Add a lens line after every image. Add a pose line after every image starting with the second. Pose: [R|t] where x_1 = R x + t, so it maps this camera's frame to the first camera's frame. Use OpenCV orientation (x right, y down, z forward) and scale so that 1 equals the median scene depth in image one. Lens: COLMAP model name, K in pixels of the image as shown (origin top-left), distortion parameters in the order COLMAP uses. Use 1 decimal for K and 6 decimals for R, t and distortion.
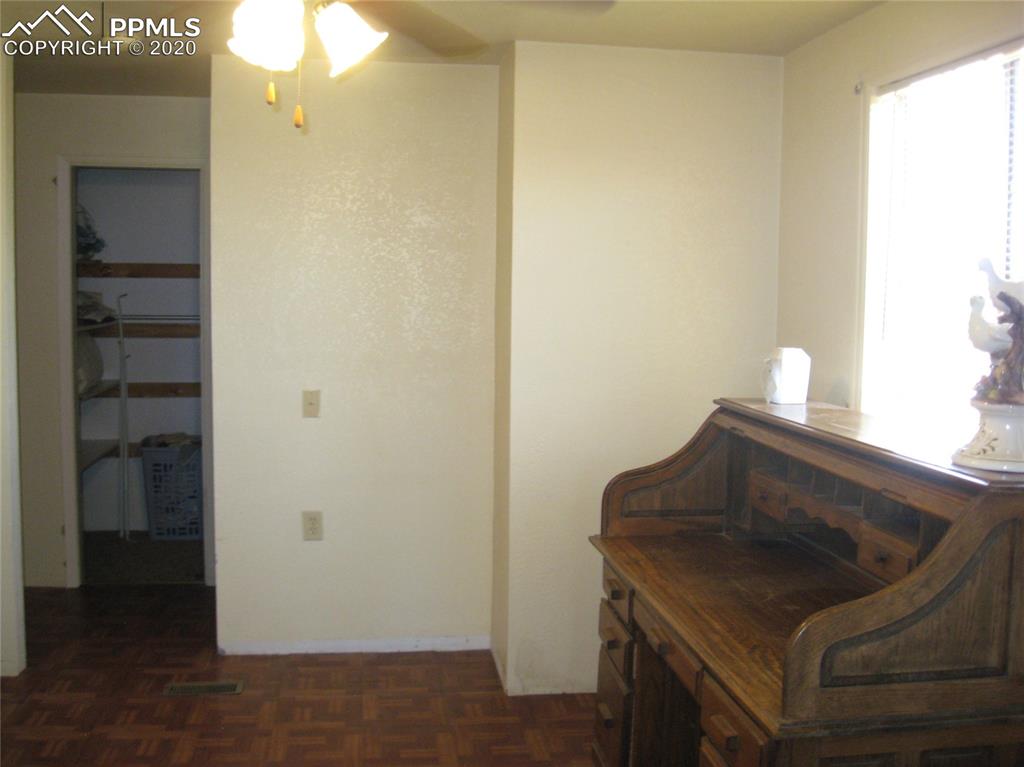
lens RADIAL K [[1052.9, 0, 512.4], [0, 1052.9, 362.8], [0, 0, 1]] dist [-0.126896, 0.027120]
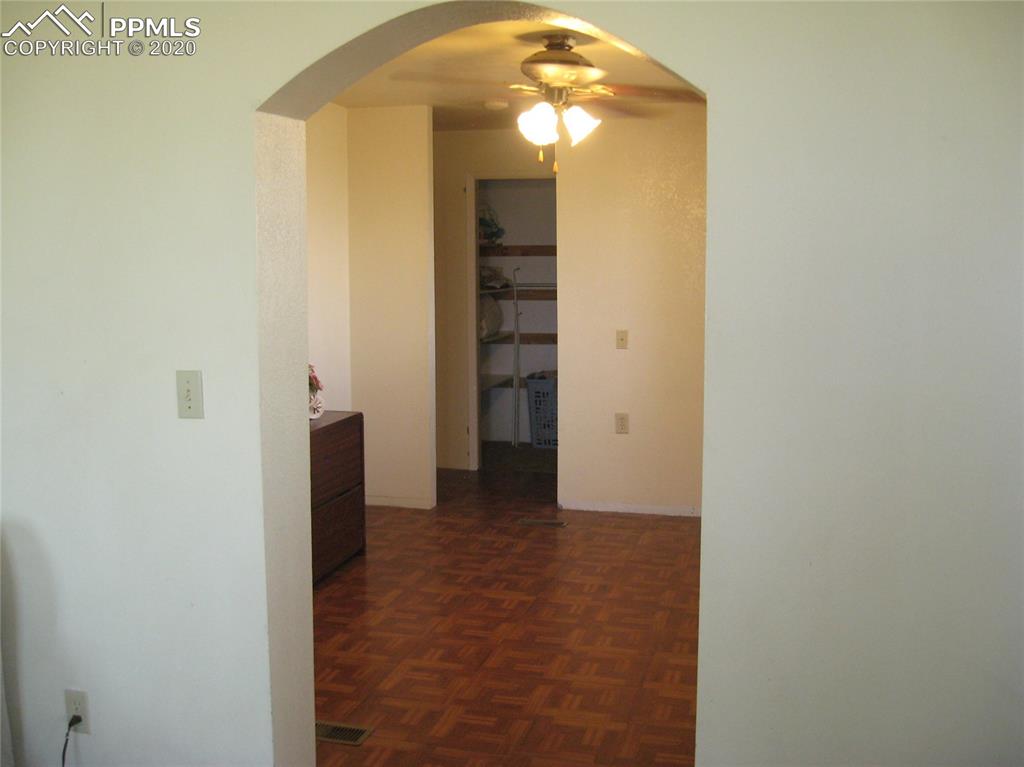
lens RADIAL K [[1052.9, 0, 512.4], [0, 1052.9, 362.8], [0, 0, 1]] dist [-0.126896, 0.027120]
pose [[0.917902, 0.020125, -0.396297, 0.195280], [-0.012406, 0.999680, 0.022030, 0.031993], [0.396614, -0.015304, 0.917858, -0.320660]]
